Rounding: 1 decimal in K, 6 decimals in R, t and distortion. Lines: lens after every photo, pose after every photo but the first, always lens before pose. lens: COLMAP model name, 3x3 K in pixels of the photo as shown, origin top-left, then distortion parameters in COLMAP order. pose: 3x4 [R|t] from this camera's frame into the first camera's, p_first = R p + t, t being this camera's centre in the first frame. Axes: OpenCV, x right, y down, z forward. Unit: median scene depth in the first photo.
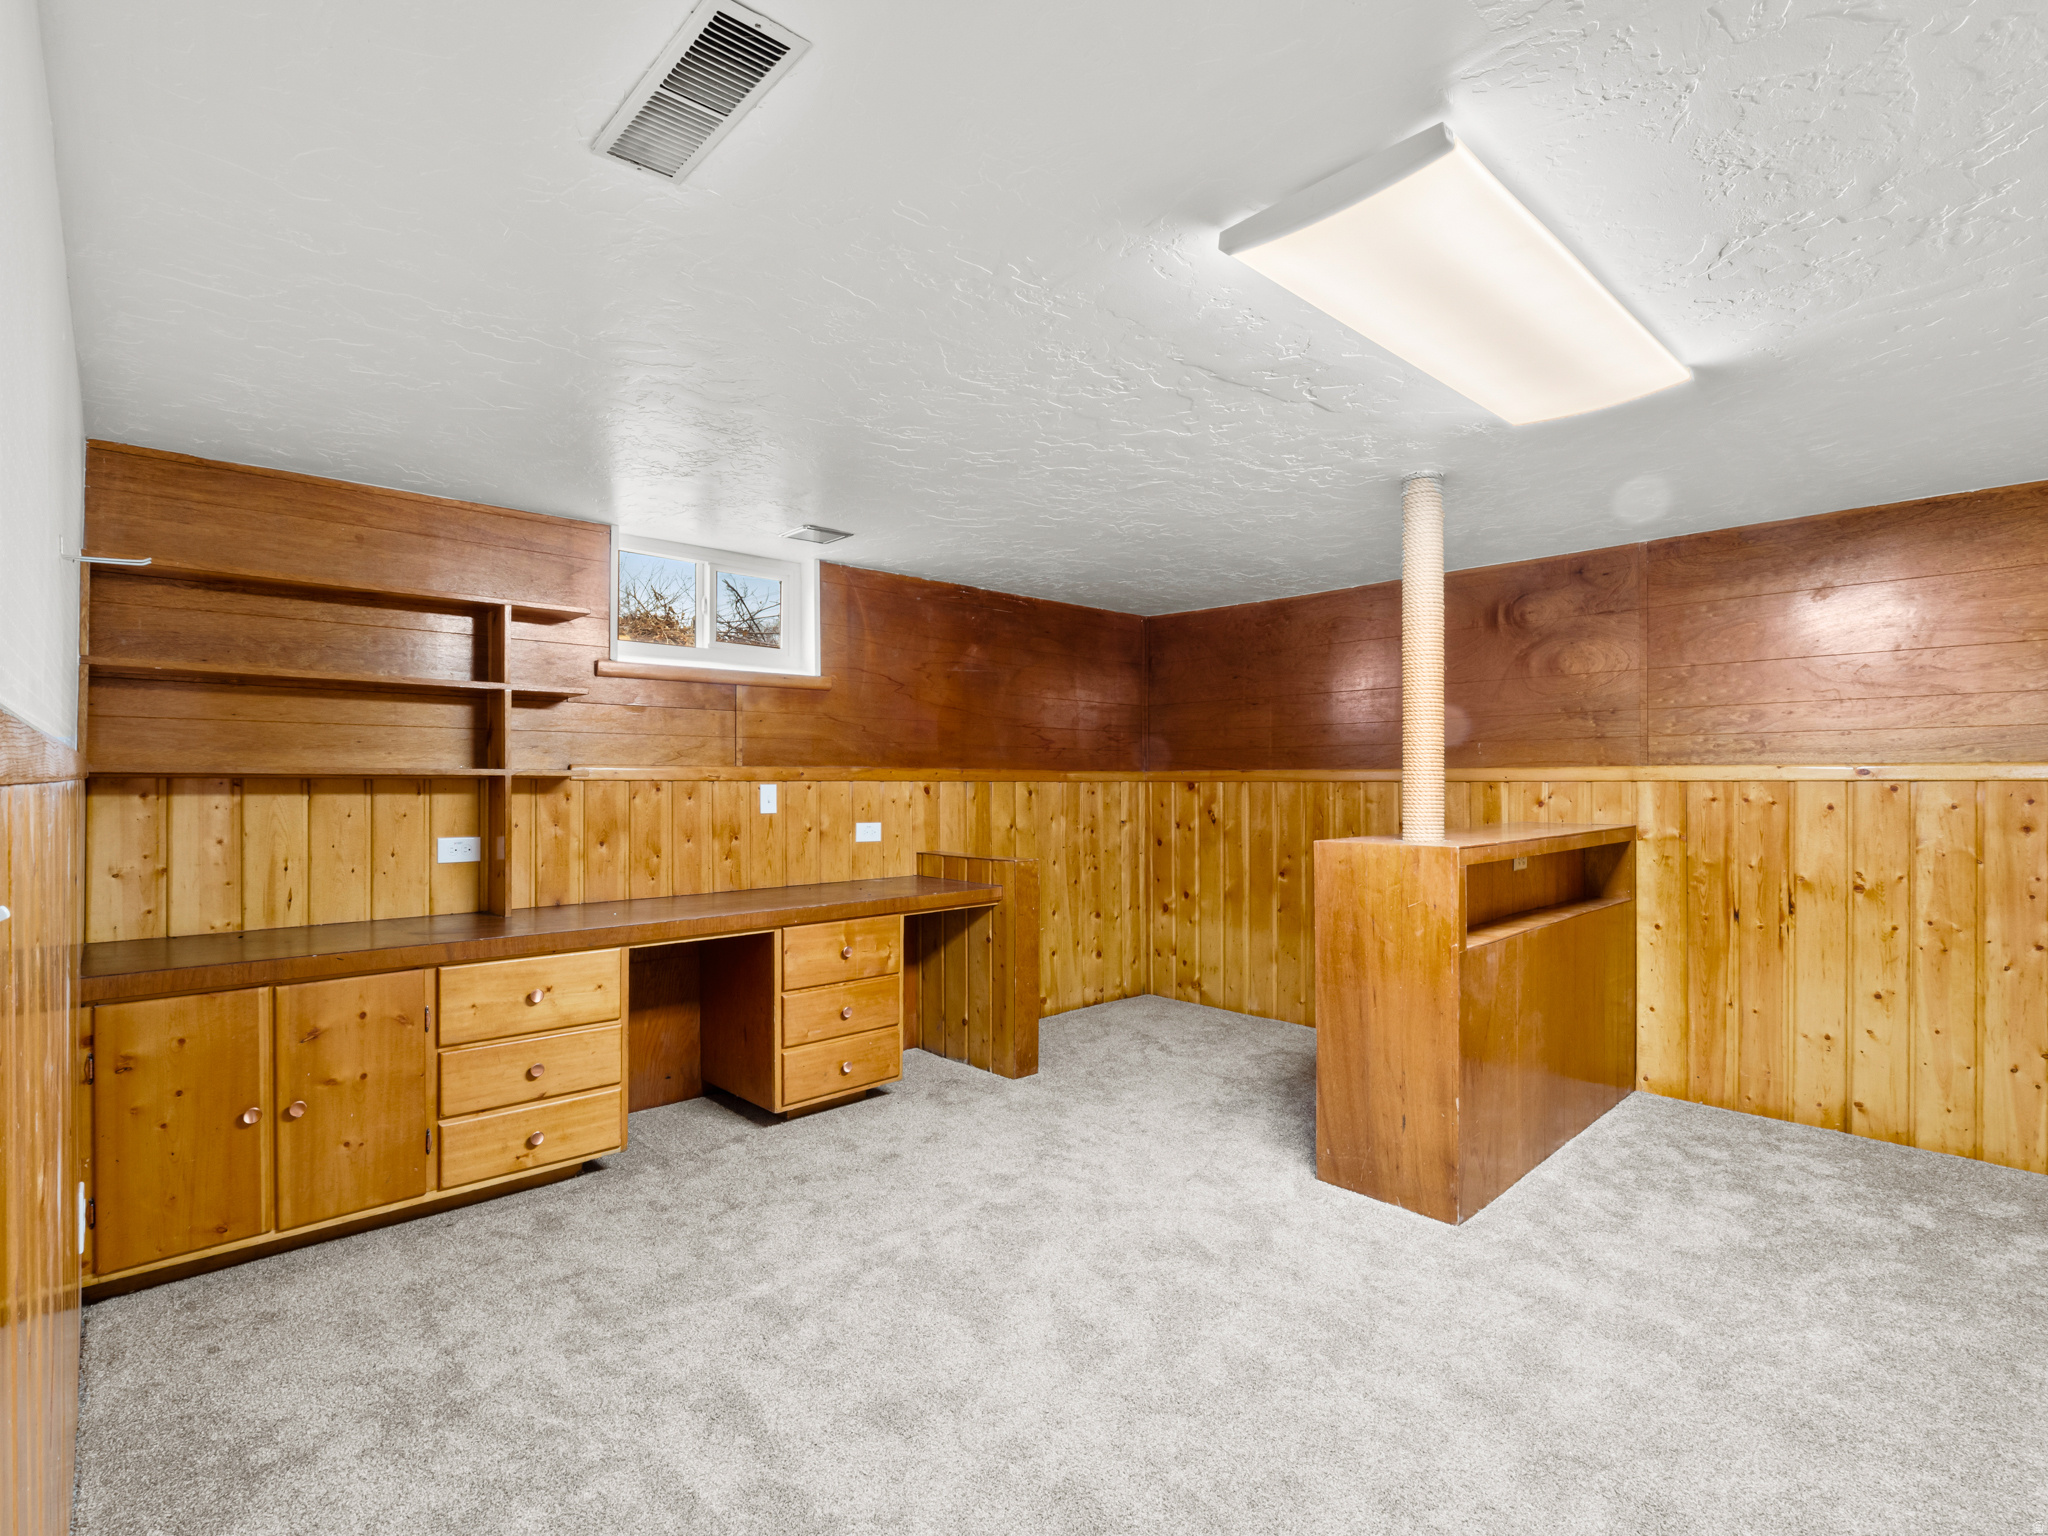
lens RADIAL K [[980.2, 0, 1026.6], [0, 980.2, 770.1], [0, 0, 1]] dist [-0.008995, -0.001331]
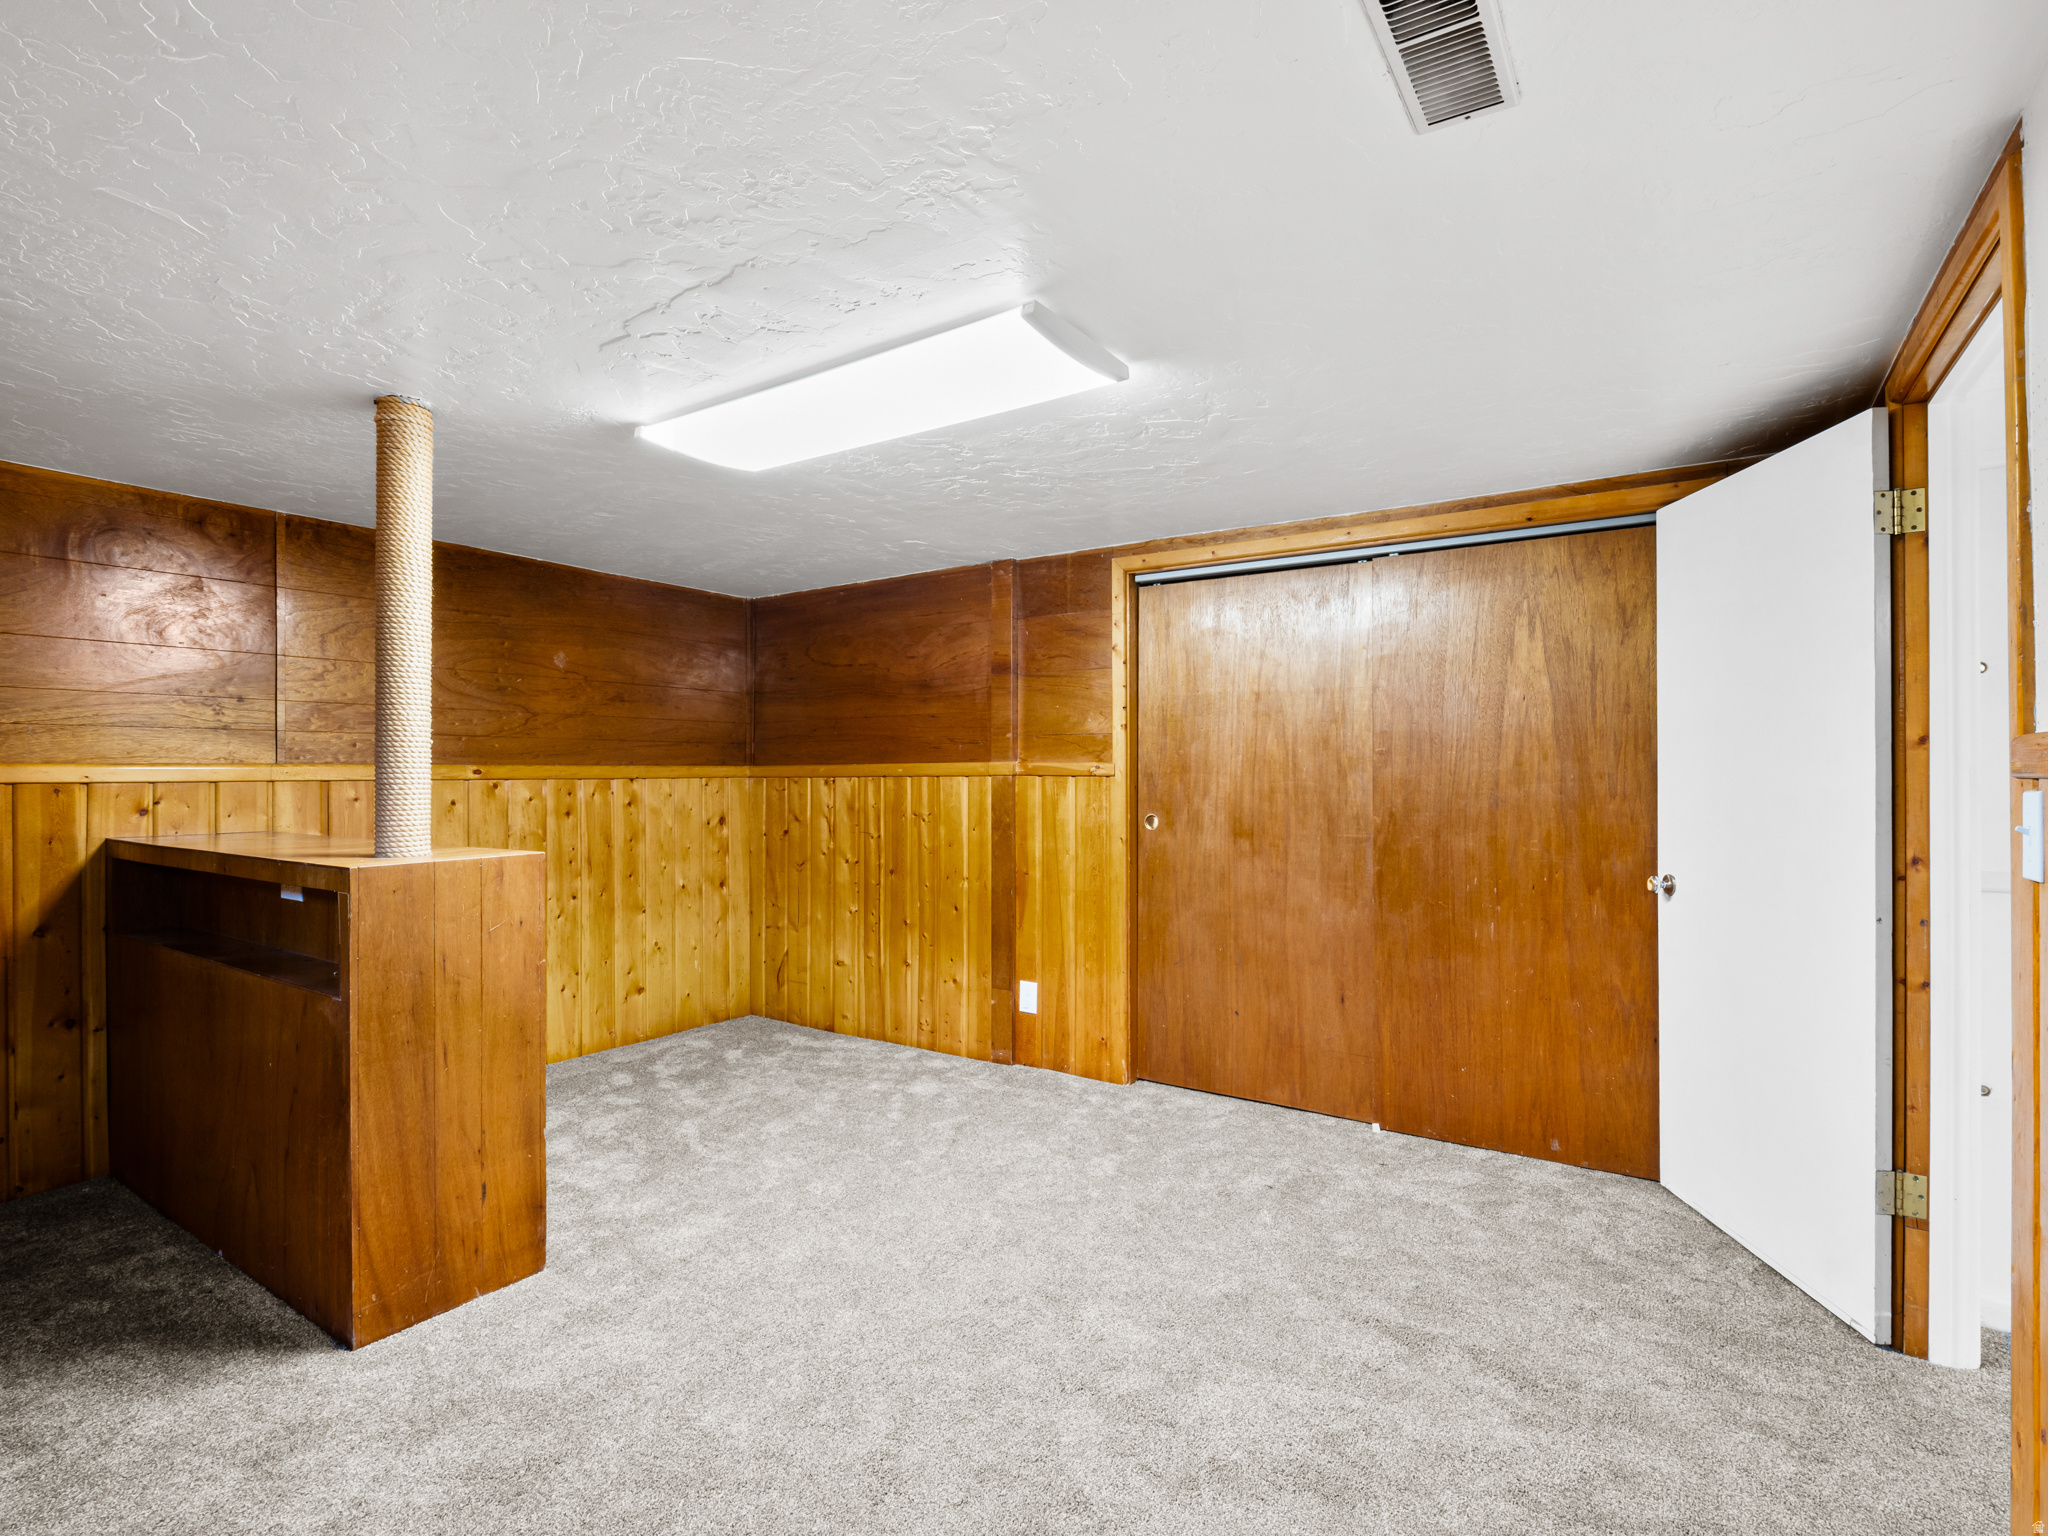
lens RADIAL K [[980.2, 0, 1026.3], [0, 980.2, 764.5], [0, 0, 1]] dist [-0.008995, -0.001331]
pose [[-0.222309, 0.011496, 0.974909, -0.546764], [-0.006488, 0.999891, -0.013270, 0.004940], [-0.974955, -0.009276, -0.222210, 0.759181]]
